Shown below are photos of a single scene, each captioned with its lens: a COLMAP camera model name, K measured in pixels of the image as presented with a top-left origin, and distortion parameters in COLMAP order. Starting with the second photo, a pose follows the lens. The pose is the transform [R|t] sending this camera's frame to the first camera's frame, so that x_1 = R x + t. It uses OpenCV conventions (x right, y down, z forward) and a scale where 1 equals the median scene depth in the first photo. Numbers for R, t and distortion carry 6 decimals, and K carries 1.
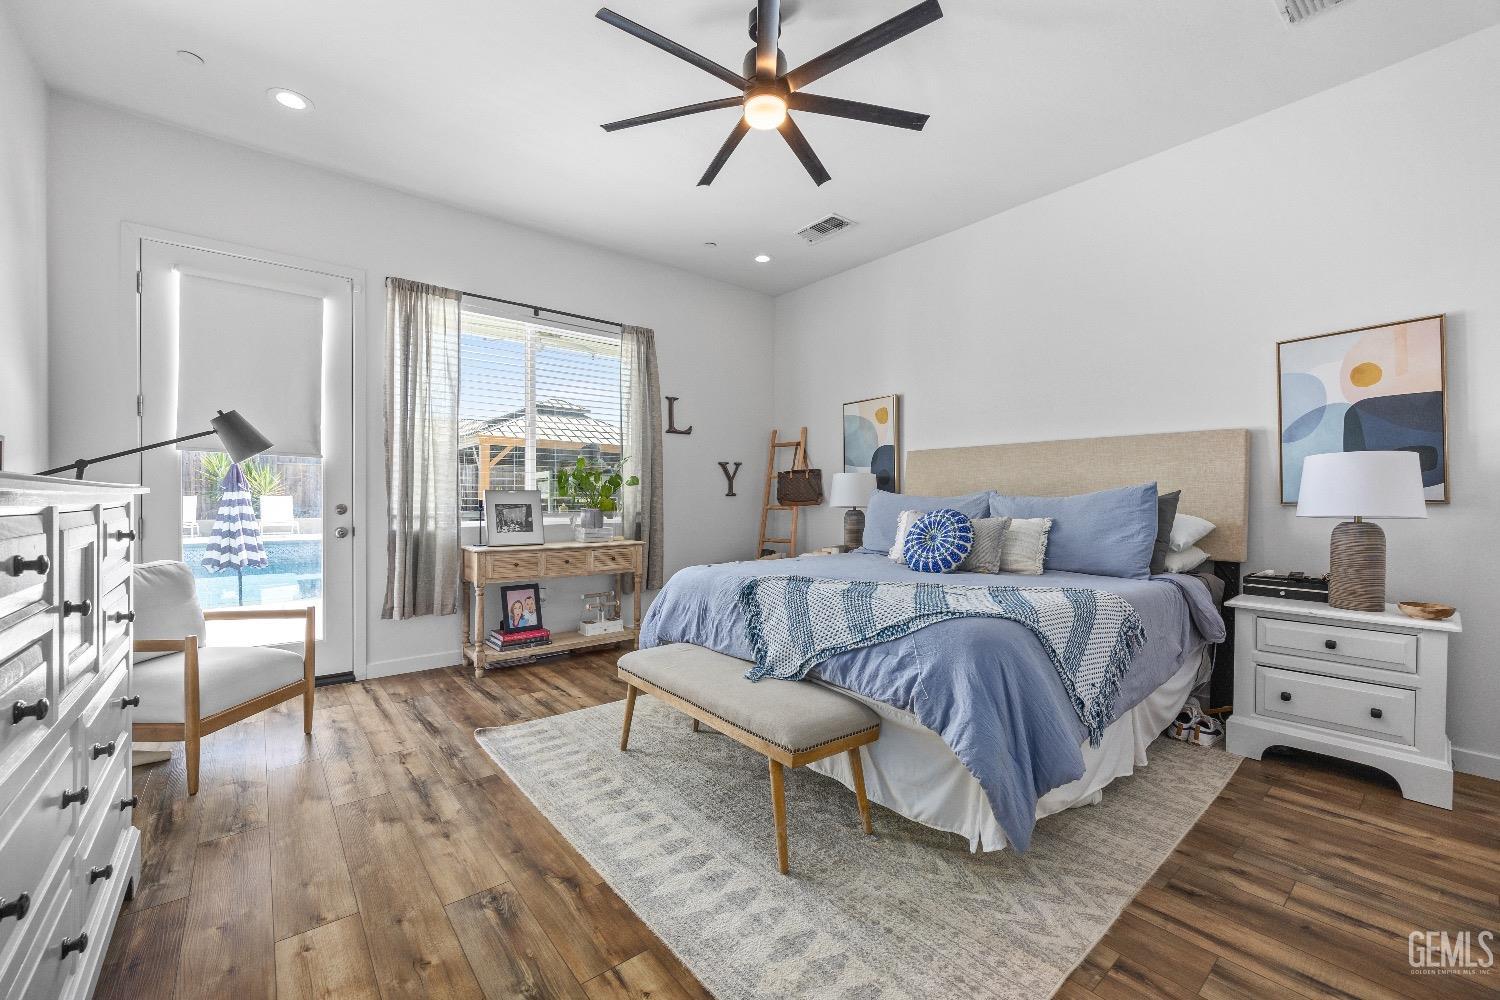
lens RADIAL K [[604.4, 0, 741.6], [0, 604.4, 500.2], [0, 0, 1]] dist [-0.000100, -0.000578]
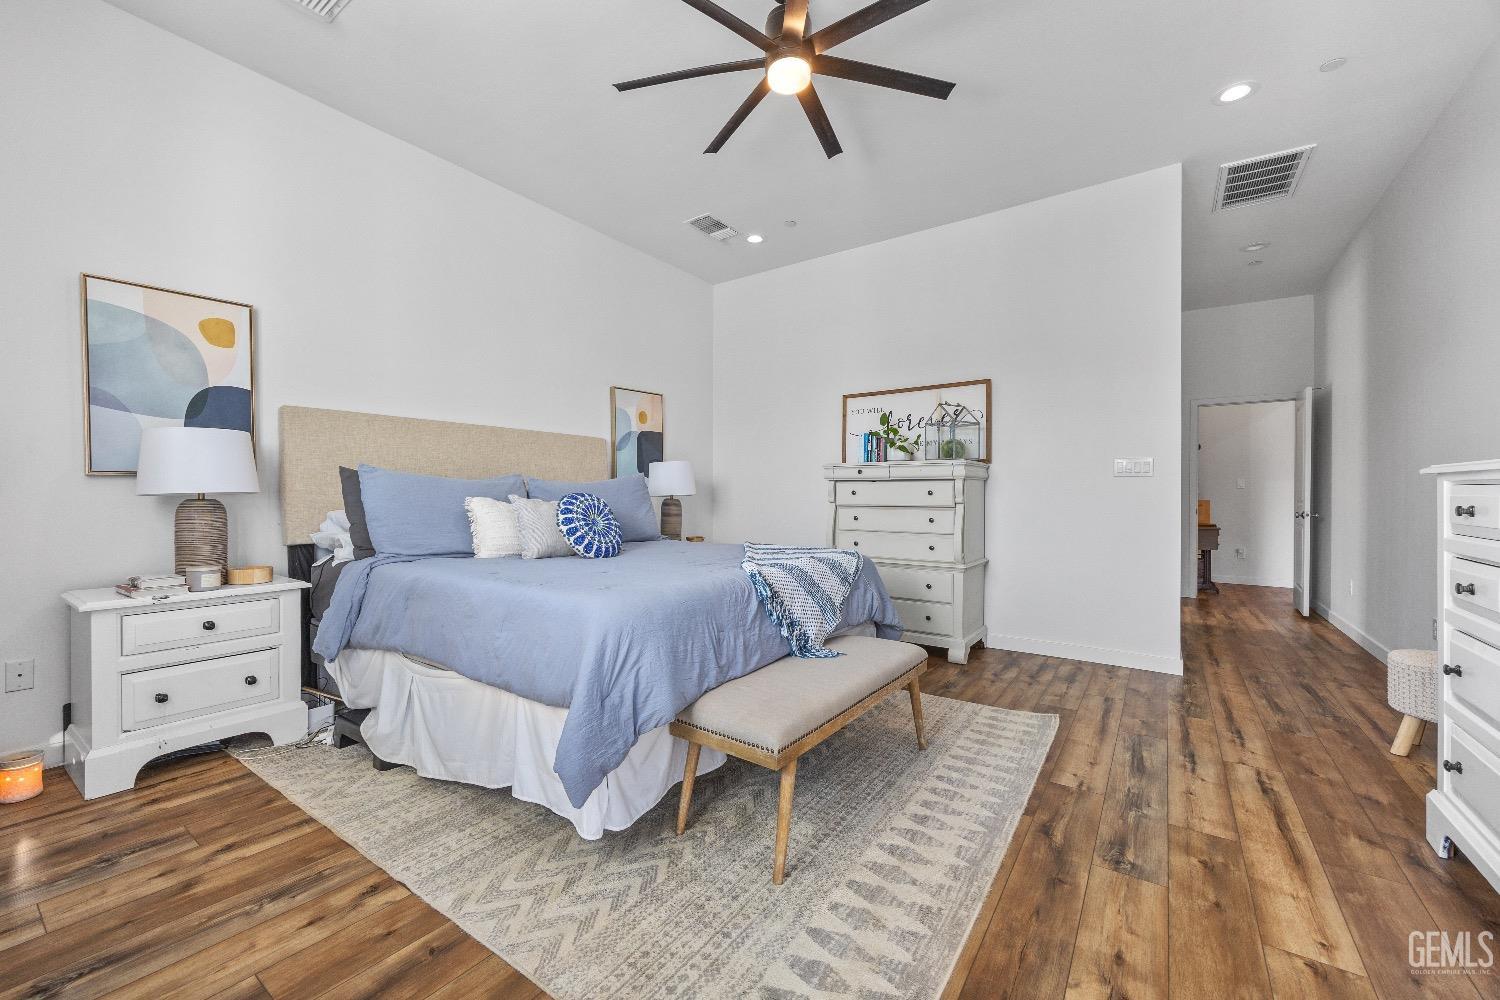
lens RADIAL K [[604.4, 0, 741.6], [0, 604.4, 500.2], [0, 0, 1]] dist [-0.000100, -0.000578]
pose [[-0.277032, -0.011440, 0.960793, -1.028038], [0.000688, 0.999926, 0.012105, 0.021647], [-0.960860, 0.004015, -0.277004, 1.606170]]
